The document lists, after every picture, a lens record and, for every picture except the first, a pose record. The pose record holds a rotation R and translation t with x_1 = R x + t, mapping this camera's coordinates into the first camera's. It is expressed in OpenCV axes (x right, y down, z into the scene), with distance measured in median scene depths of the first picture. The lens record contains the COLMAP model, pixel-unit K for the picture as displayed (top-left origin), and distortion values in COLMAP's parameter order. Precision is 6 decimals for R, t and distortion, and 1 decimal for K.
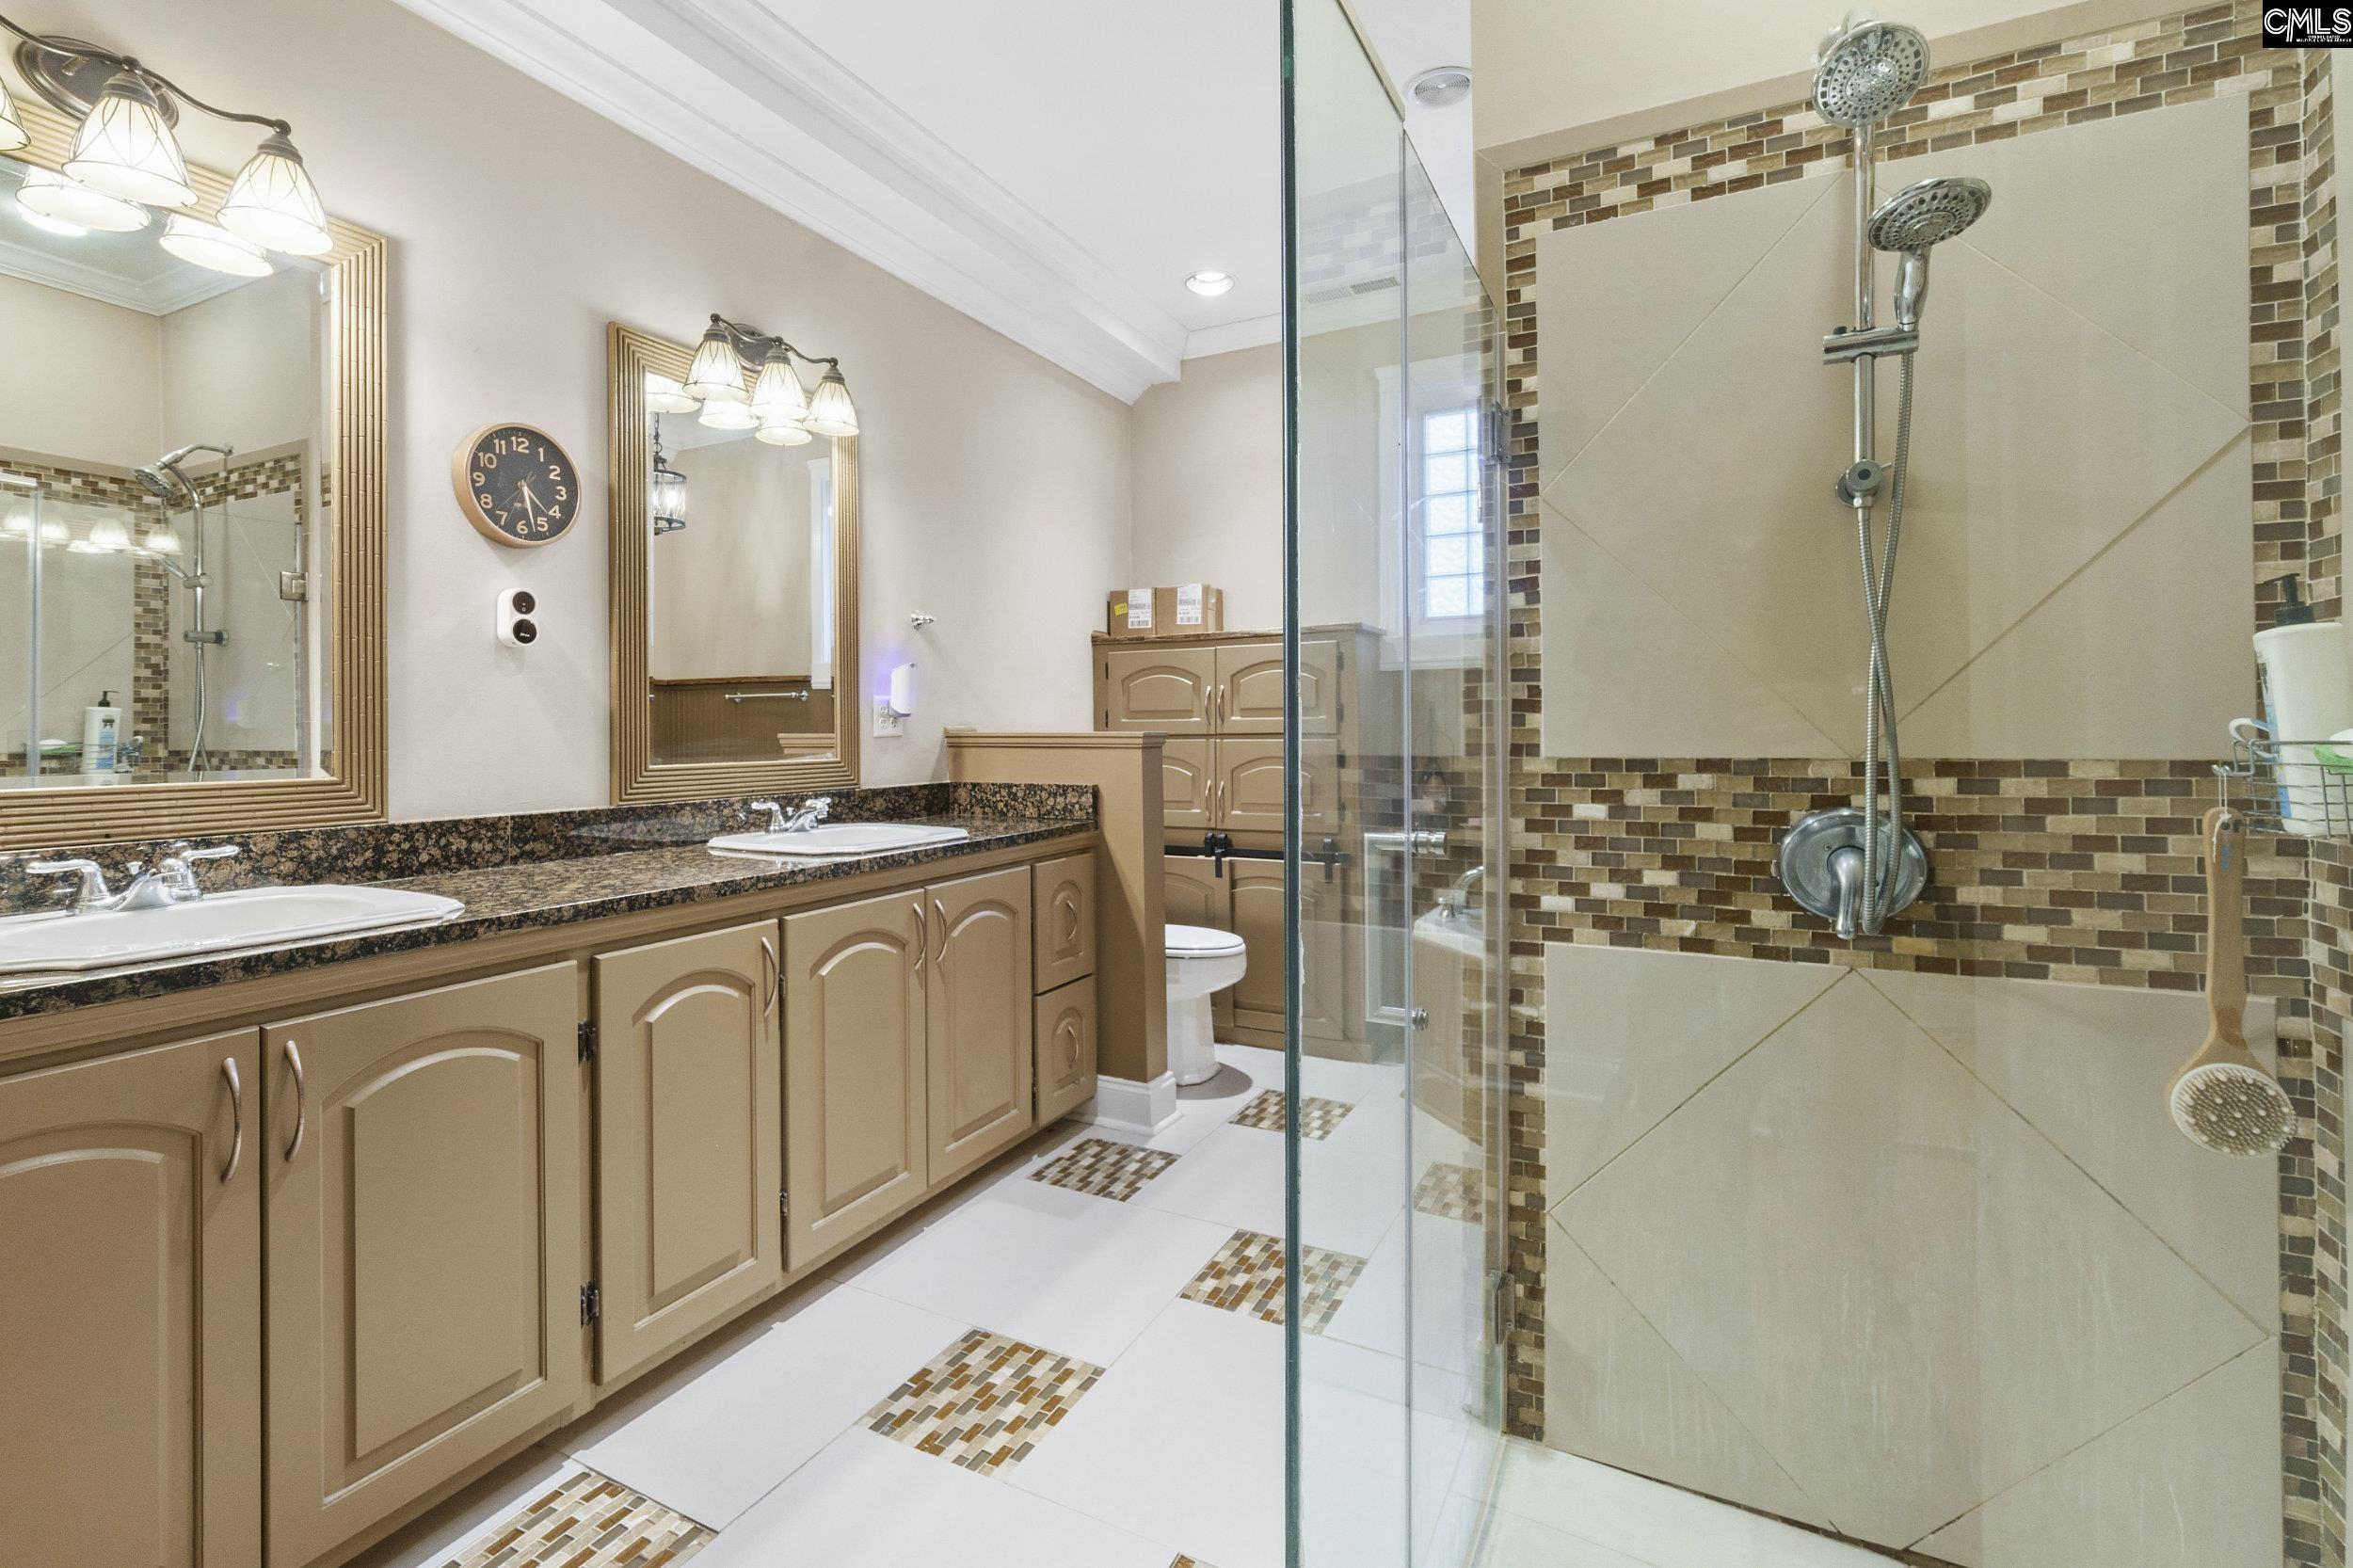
lens RADIAL K [[1057.1, 0, 1175.9], [0, 1057.1, 721.5], [0, 0, 1]] dist [0.000459, 0.000217]
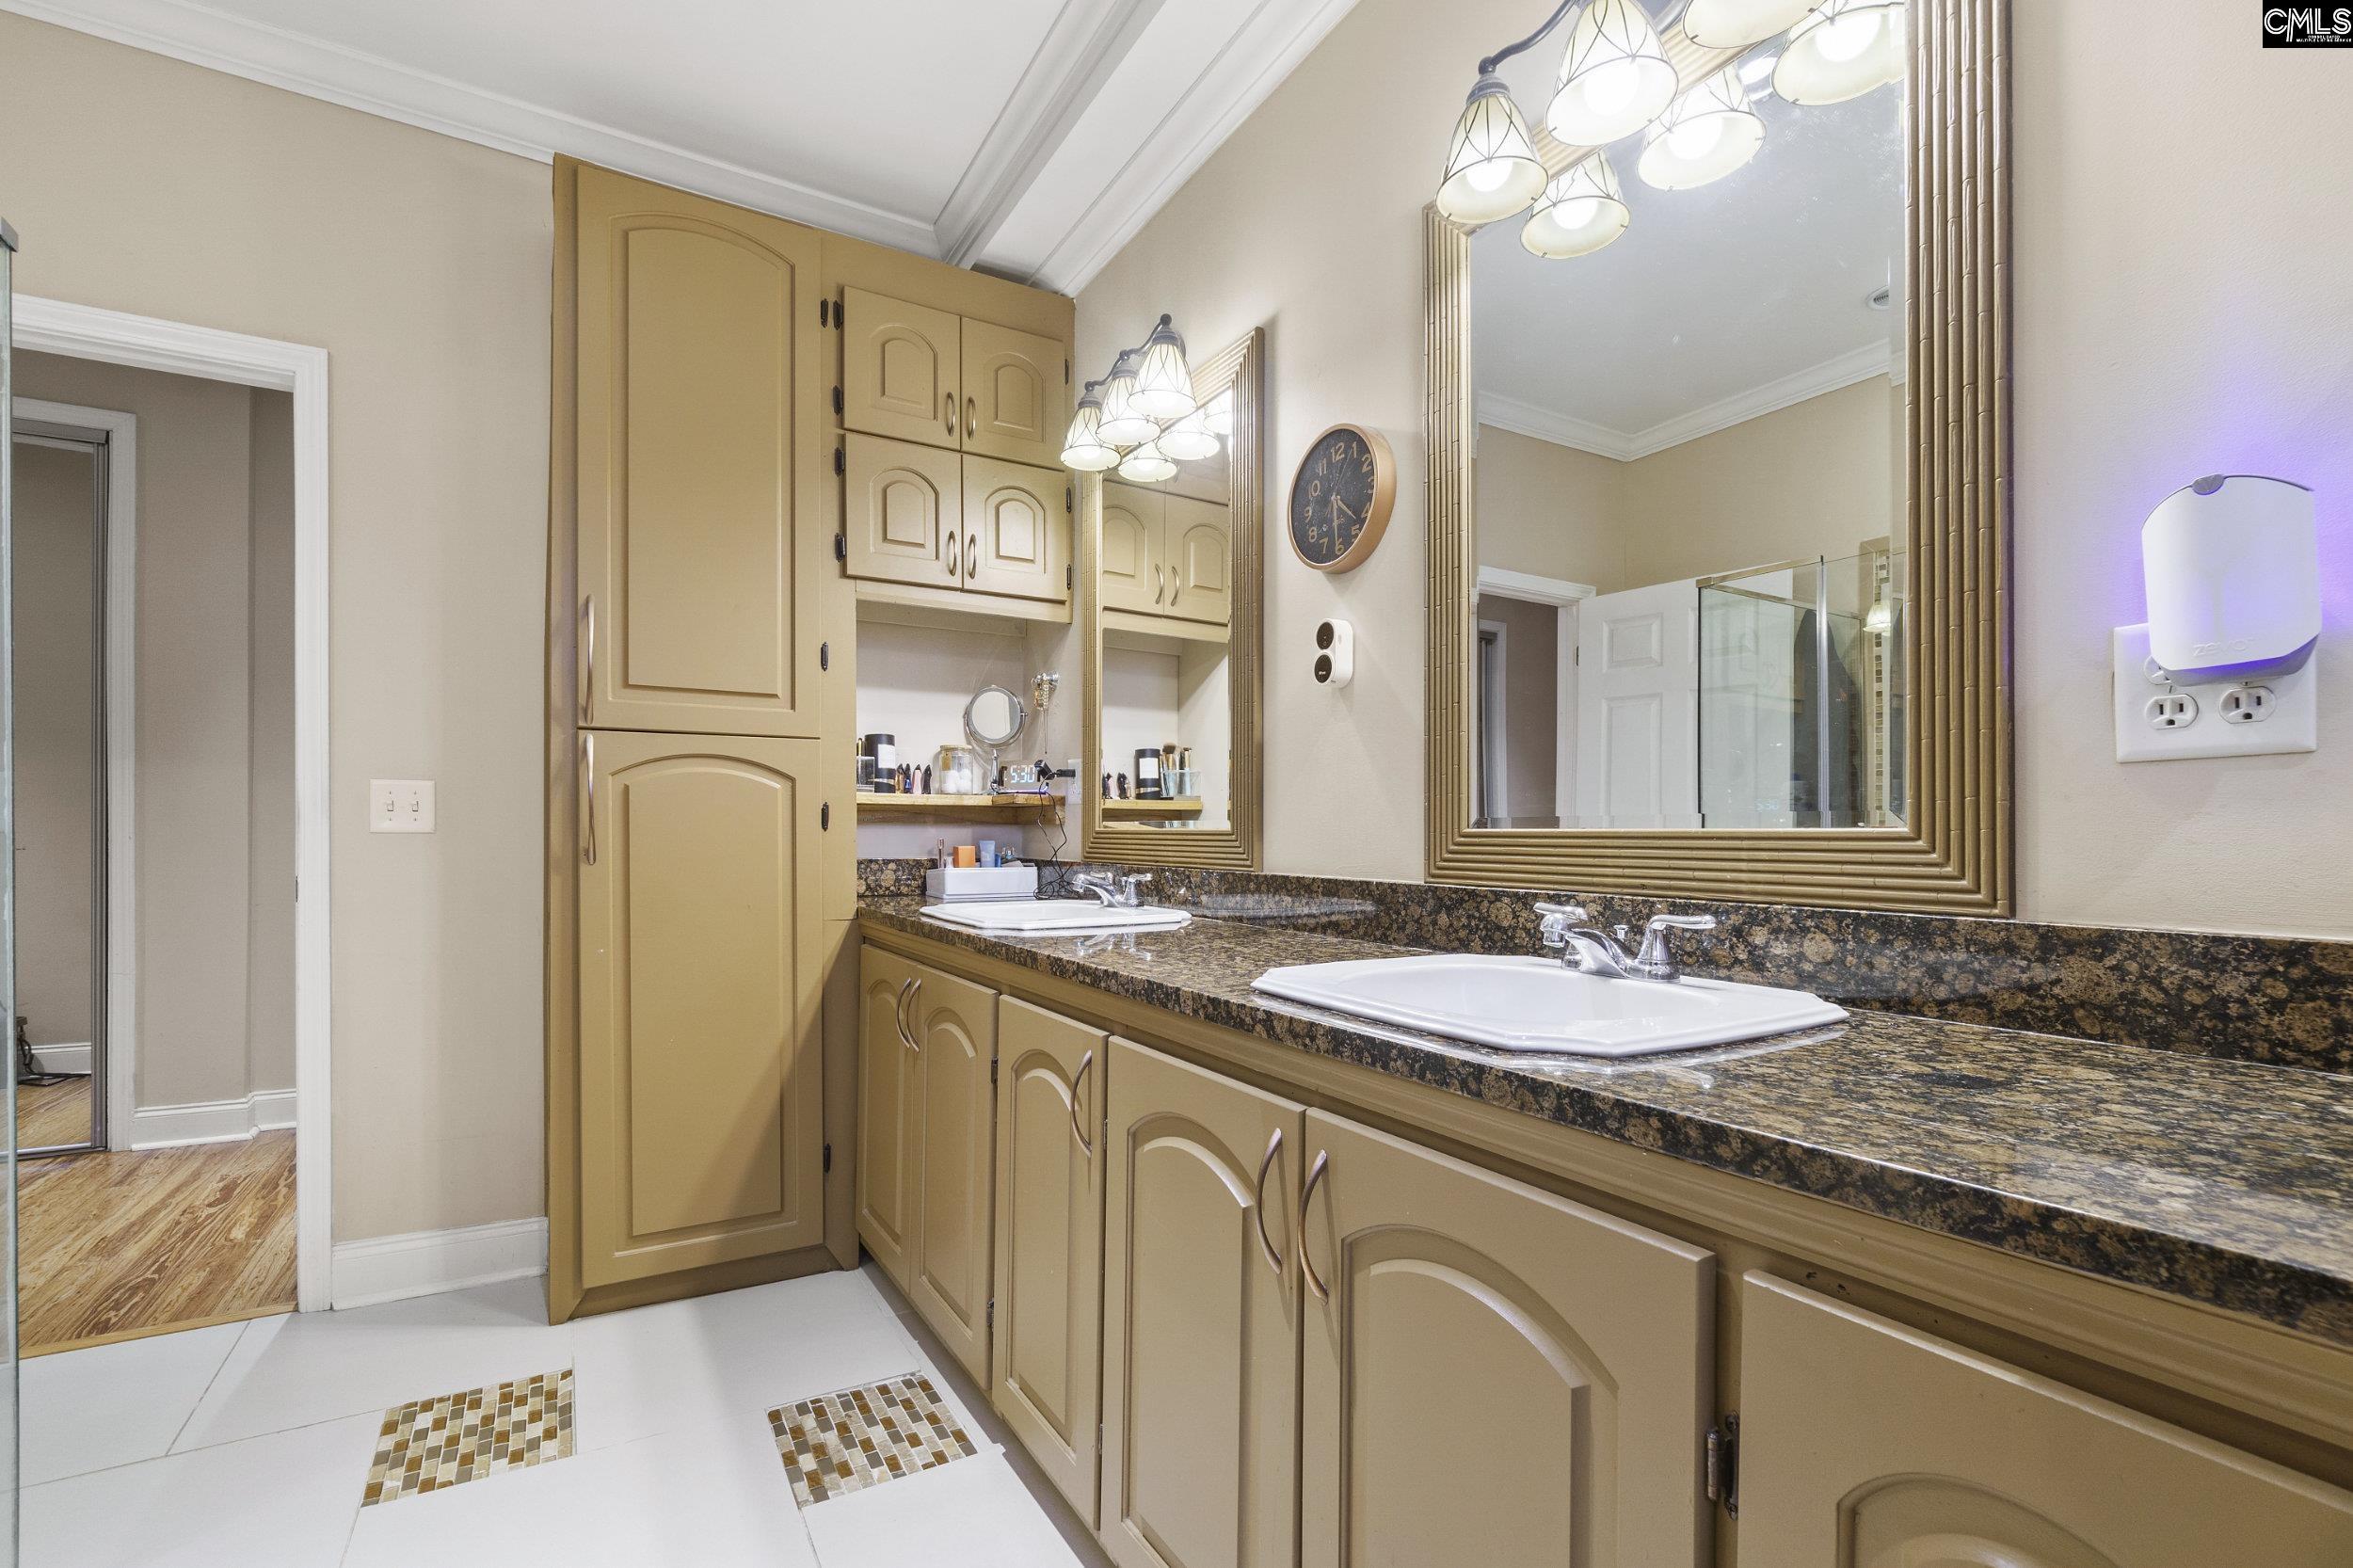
lens RADIAL K [[1070.4, 0, 1170.4], [0, 1070.4, 841.7], [0, 0, 1]] dist [-0.003064, -0.000354]
pose [[-0.557028, 0.015360, -0.830351, 0.188241], [0.010063, 0.999880, 0.011746, 0.044879], [0.830432, -0.001813, -0.557116, 1.369442]]
